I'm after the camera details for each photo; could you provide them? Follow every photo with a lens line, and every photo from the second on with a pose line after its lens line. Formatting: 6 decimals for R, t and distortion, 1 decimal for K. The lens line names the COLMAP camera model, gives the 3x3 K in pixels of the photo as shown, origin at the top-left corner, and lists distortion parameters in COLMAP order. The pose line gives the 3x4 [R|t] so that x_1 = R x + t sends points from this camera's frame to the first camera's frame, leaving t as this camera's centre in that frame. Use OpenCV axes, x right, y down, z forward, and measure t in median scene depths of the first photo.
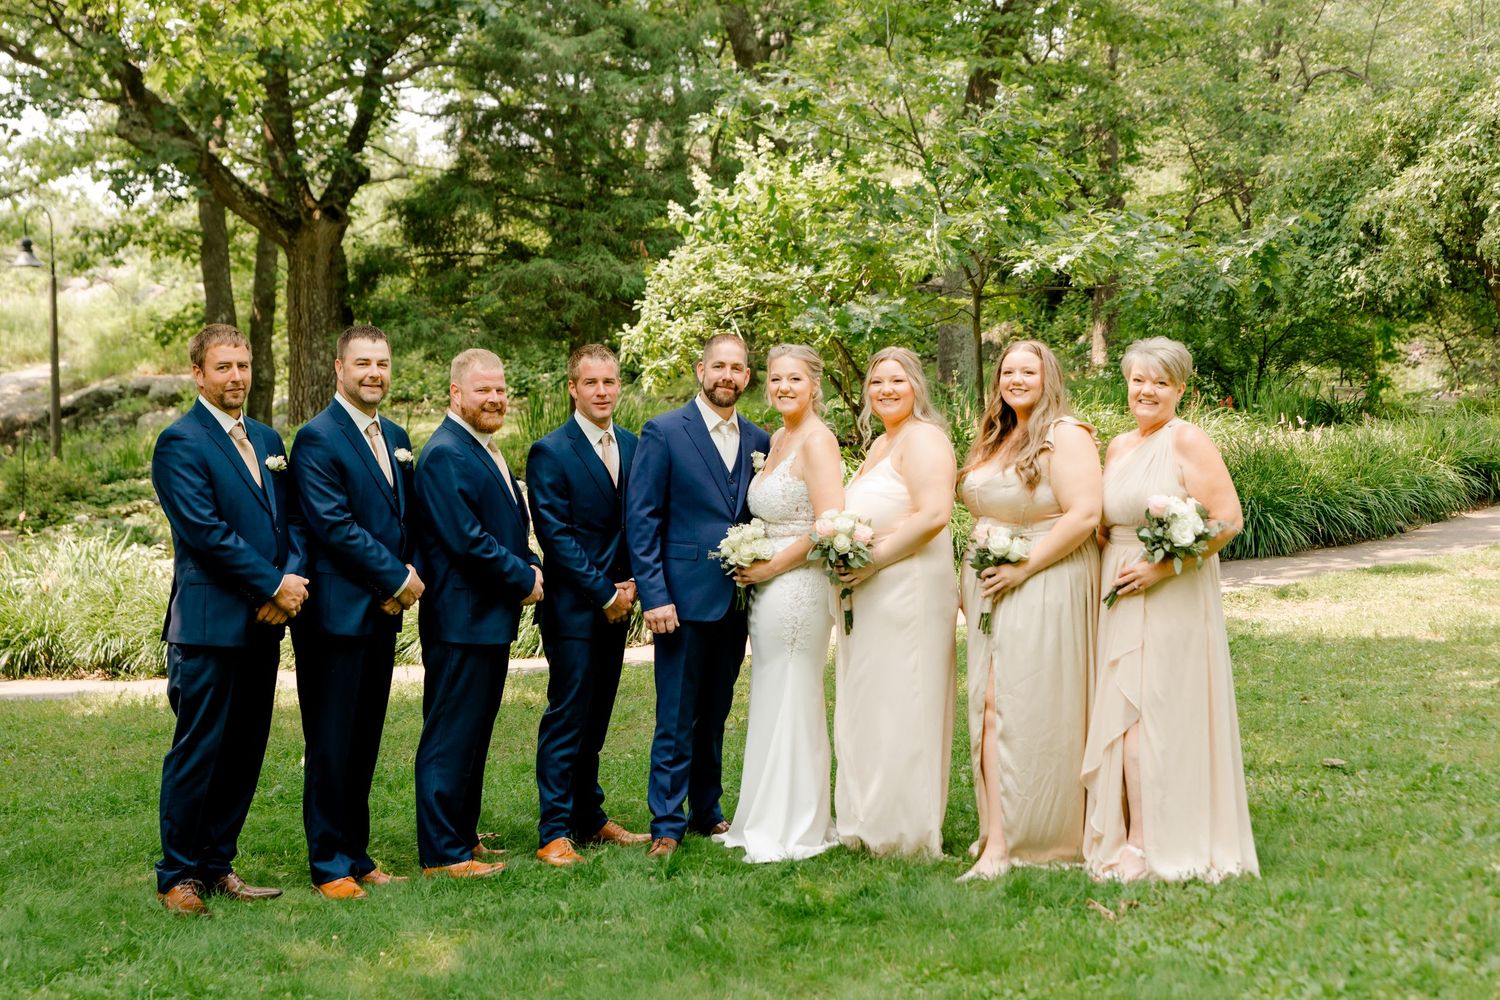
lens RADIAL K [[2430.4, 0, 699.7], [0, 2430.4, 485.8], [0, 0, 1]] dist [-0.044300, 0.000000]
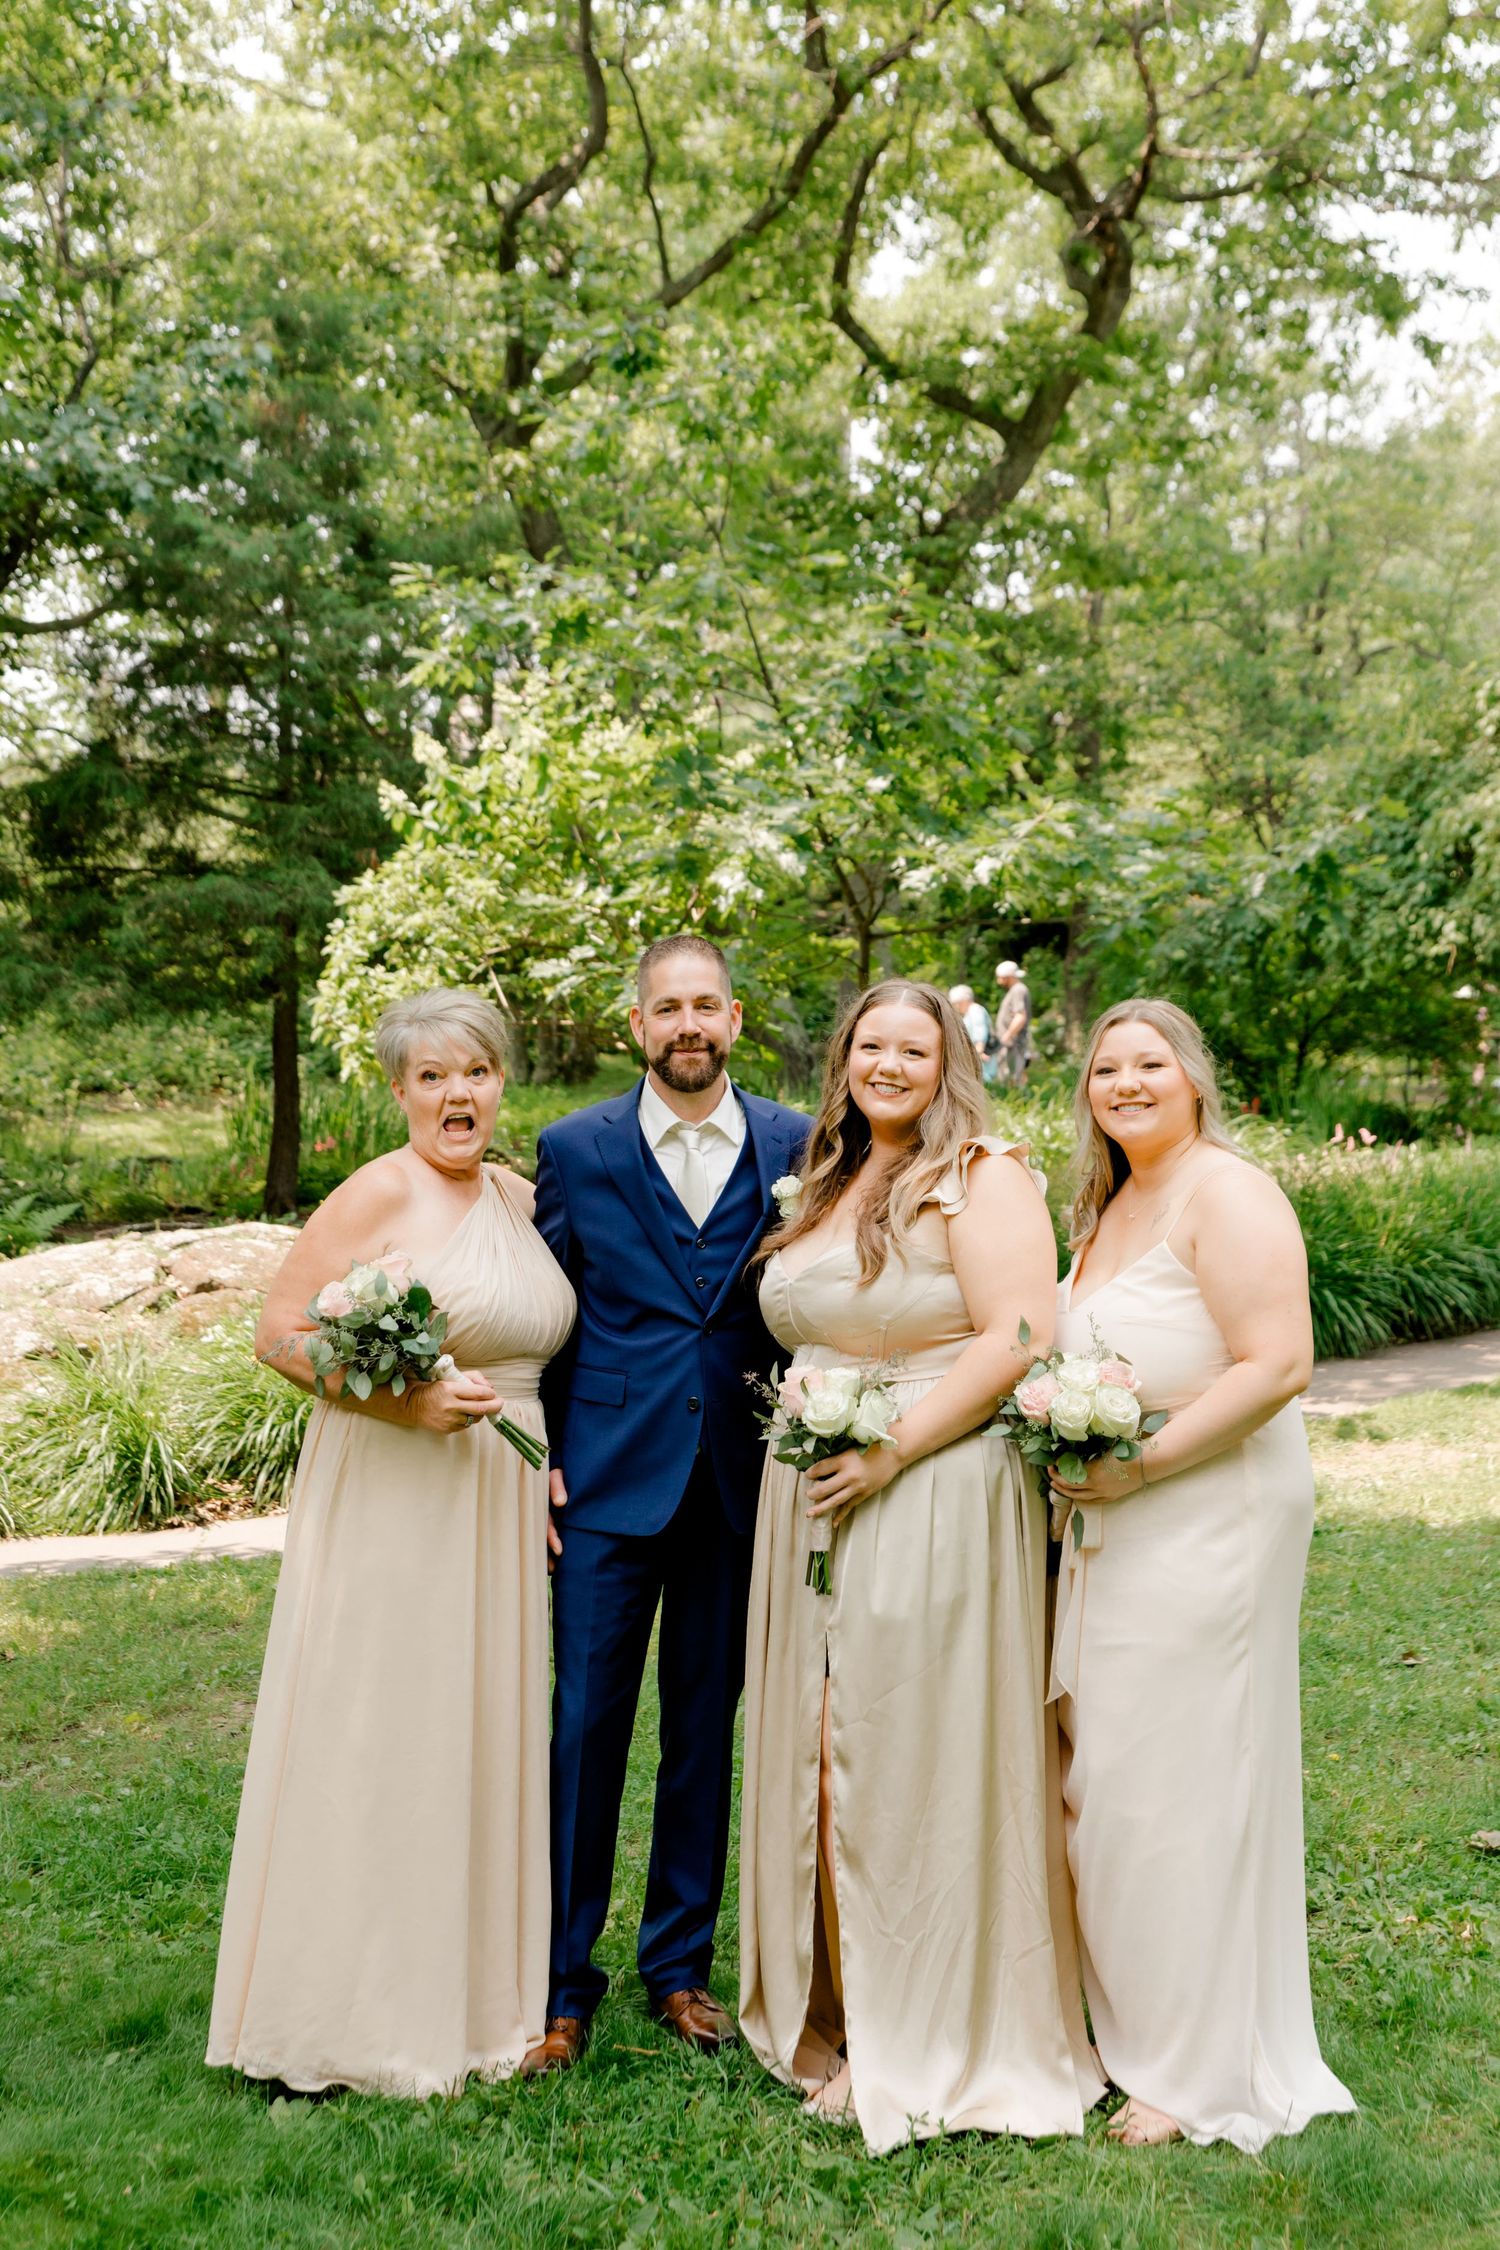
lens RADIAL K [[2878.8, 0, 823.2], [0, 2878.8, 1054.7], [0, 0, 1]] dist [0.004398, 0.000000]
pose [[0.997399, 0.012541, 0.070984, 0.047414], [-0.009145, 0.998808, -0.047957, -0.010661], [-0.071500, 0.047183, 0.996324, 0.242555]]
